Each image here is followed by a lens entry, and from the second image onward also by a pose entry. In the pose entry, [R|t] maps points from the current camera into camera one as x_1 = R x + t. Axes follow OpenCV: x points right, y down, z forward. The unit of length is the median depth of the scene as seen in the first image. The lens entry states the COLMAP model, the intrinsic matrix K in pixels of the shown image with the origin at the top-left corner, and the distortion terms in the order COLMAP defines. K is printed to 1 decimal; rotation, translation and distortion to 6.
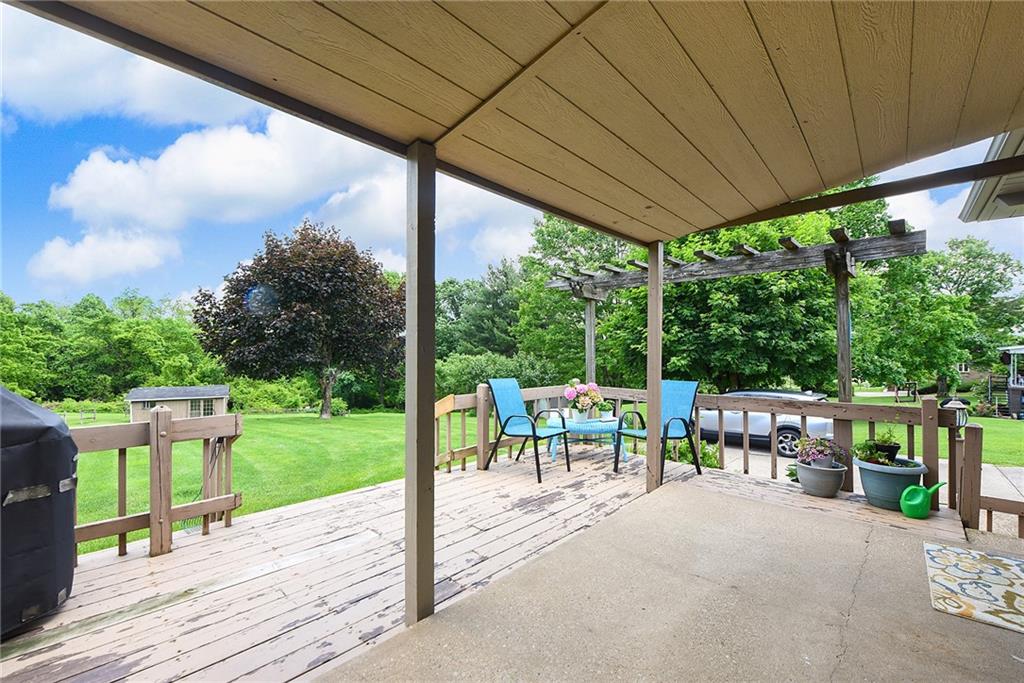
lens RADIAL K [[413.4, 0, 512.0], [0, 413.4, 348.8], [0, 0, 1]] dist [-0.003448, -0.001126]
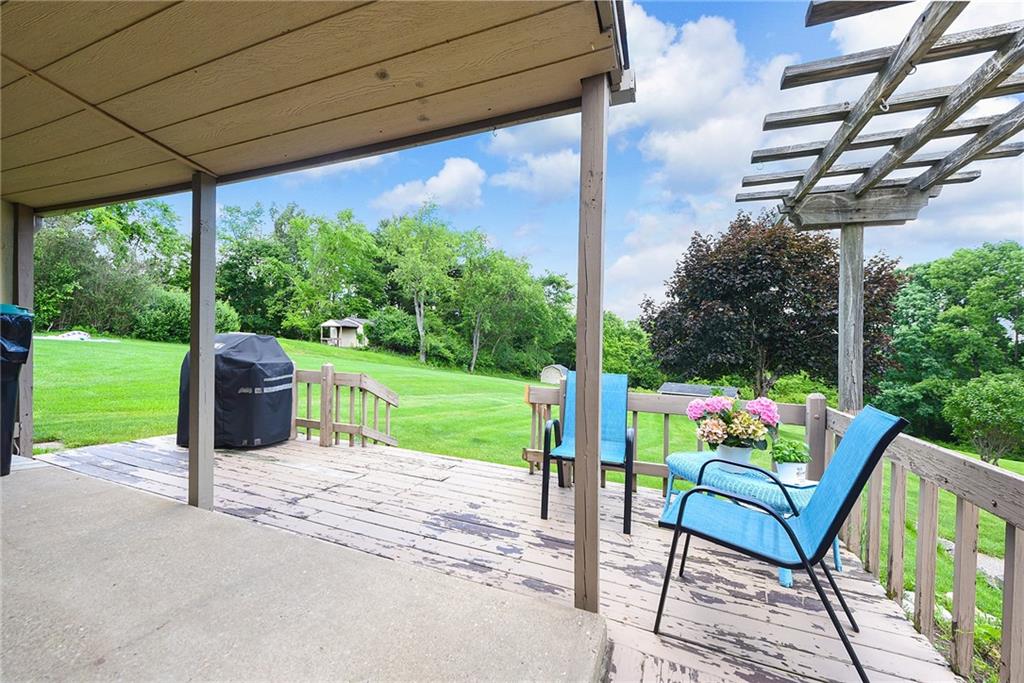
lens RADIAL K [[413.4, 0, 513.3], [0, 413.4, 357.9], [0, 0, 1]] dist [-0.003448, -0.001126]
pose [[0.356682, 0.022673, -0.933951, 0.860184], [-0.018232, 0.999684, 0.017306, 0.053248], [0.934048, 0.010855, 0.356982, 0.870263]]
